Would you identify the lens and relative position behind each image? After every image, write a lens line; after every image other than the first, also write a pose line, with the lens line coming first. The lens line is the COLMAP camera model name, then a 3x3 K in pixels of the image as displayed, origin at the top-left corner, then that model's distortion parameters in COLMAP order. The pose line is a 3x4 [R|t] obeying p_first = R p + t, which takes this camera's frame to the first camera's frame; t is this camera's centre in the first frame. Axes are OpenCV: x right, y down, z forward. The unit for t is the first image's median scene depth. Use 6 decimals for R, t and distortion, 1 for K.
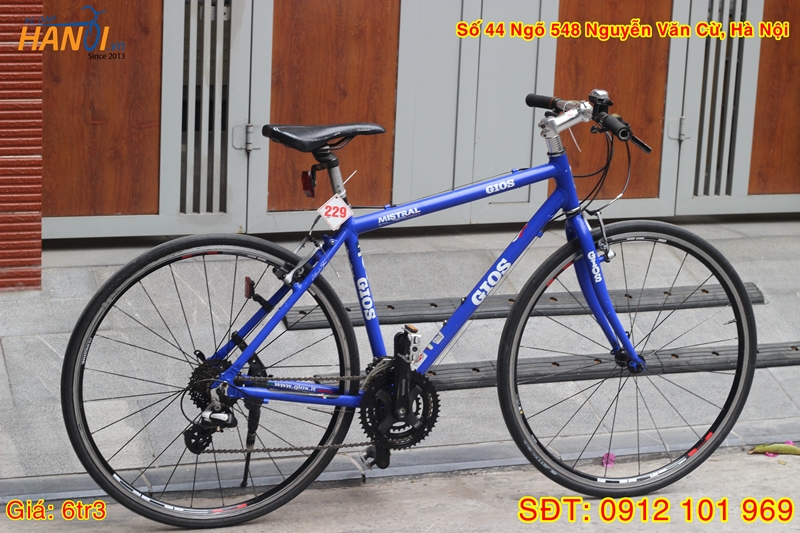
lens RADIAL K [[1897.7, 0, 400.0], [0, 1897.7, 266.5], [0, 0, 1]] dist [-0.061840, 0.006479]
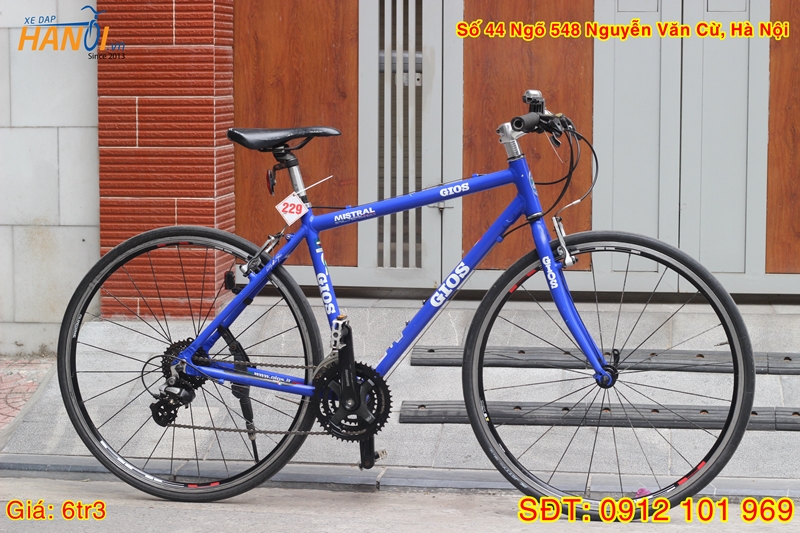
lens RADIAL K [[1897.7, 0, 400.0], [0, 1897.7, 266.5], [0, 0, 1]] dist [-0.061840, 0.006479]
pose [[0.872706, 0.008029, -0.488180, 0.523792], [-0.073691, 0.990577, -0.115442, 0.118610], [0.482653, 0.136722, 0.865074, 0.101971]]
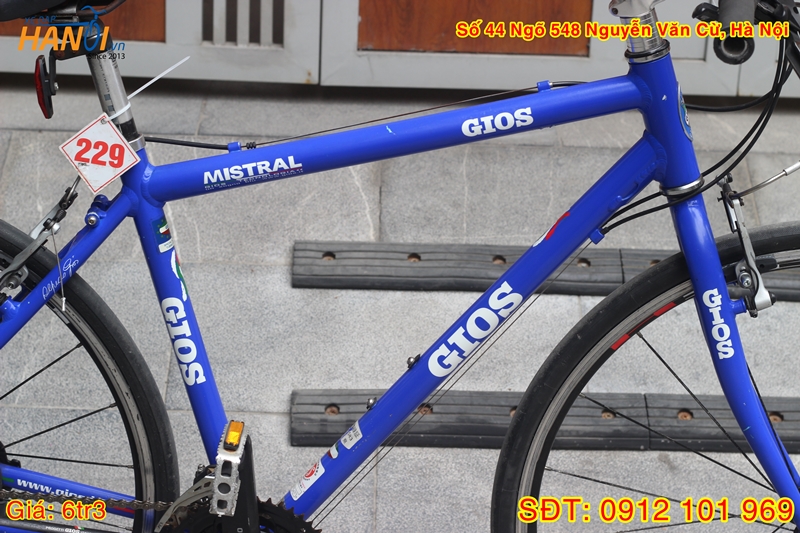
lens RADIAL K [[1897.7, 0, 400.0], [0, 1897.7, 266.5], [0, 0, 1]] dist [-0.061840, 0.006479]
pose [[0.939918, 0.127057, -0.316876, 0.170469], [-0.075460, 0.982528, 0.170132, -0.080765], [0.332955, -0.135999, 0.933084, 0.582697]]
